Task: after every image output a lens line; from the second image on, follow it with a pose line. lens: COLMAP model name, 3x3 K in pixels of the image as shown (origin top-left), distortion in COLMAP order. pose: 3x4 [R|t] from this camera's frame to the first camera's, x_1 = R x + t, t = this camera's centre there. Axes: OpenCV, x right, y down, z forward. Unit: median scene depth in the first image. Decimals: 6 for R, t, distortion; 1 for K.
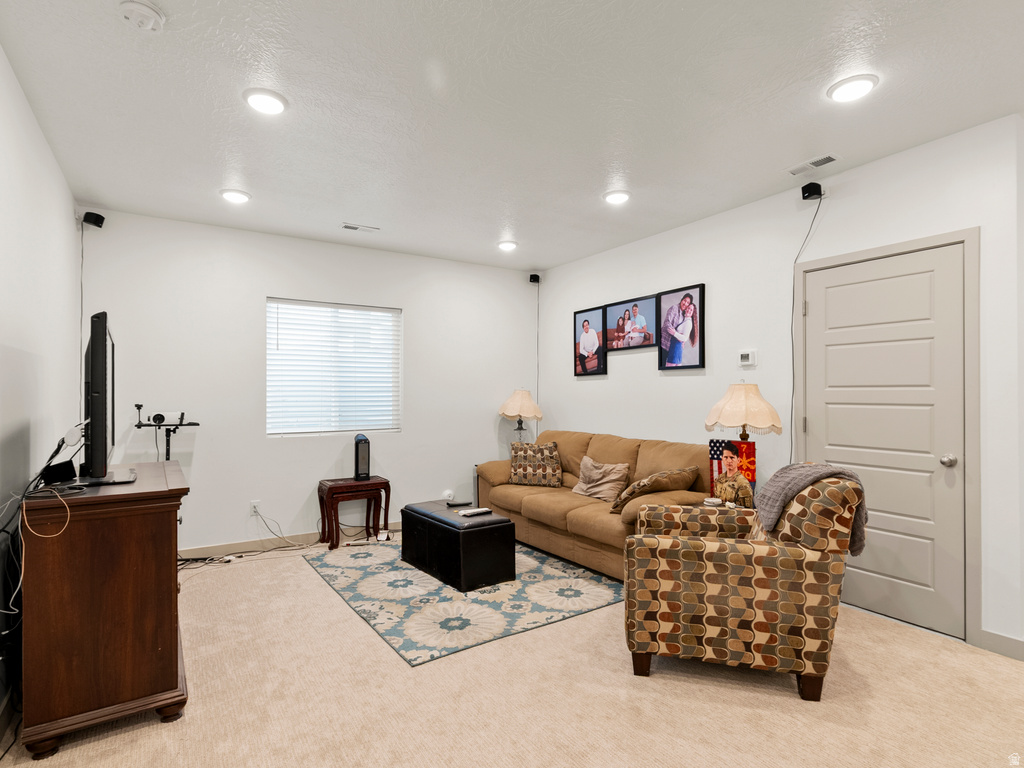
lens RADIAL K [[522.7, 0, 507.0], [0, 522.7, 386.3], [0, 0, 1]] dist [-0.014492, 0.000439]
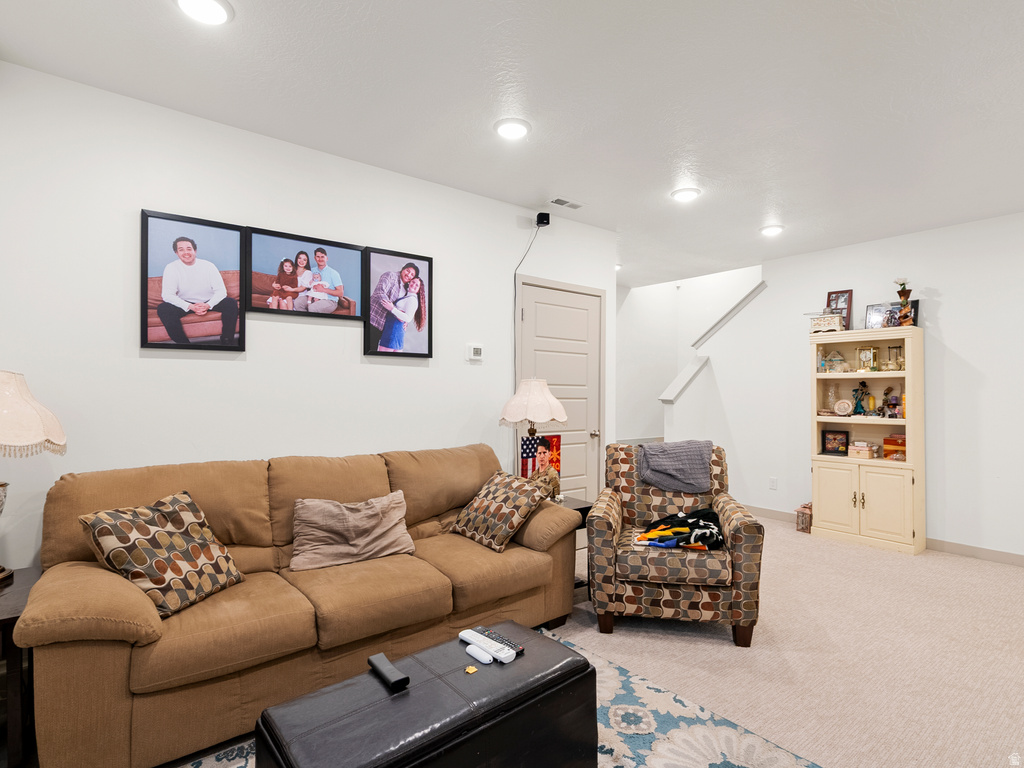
lens RADIAL K [[522.7, 0, 507.0], [0, 522.7, 386.3], [0, 0, 1]] dist [-0.014492, 0.000439]
pose [[-0.075802, 0.007725, 0.997093, -0.452271], [-0.026937, 0.999589, -0.009792, 0.014535], [-0.996759, -0.027601, -0.075563, 0.891659]]
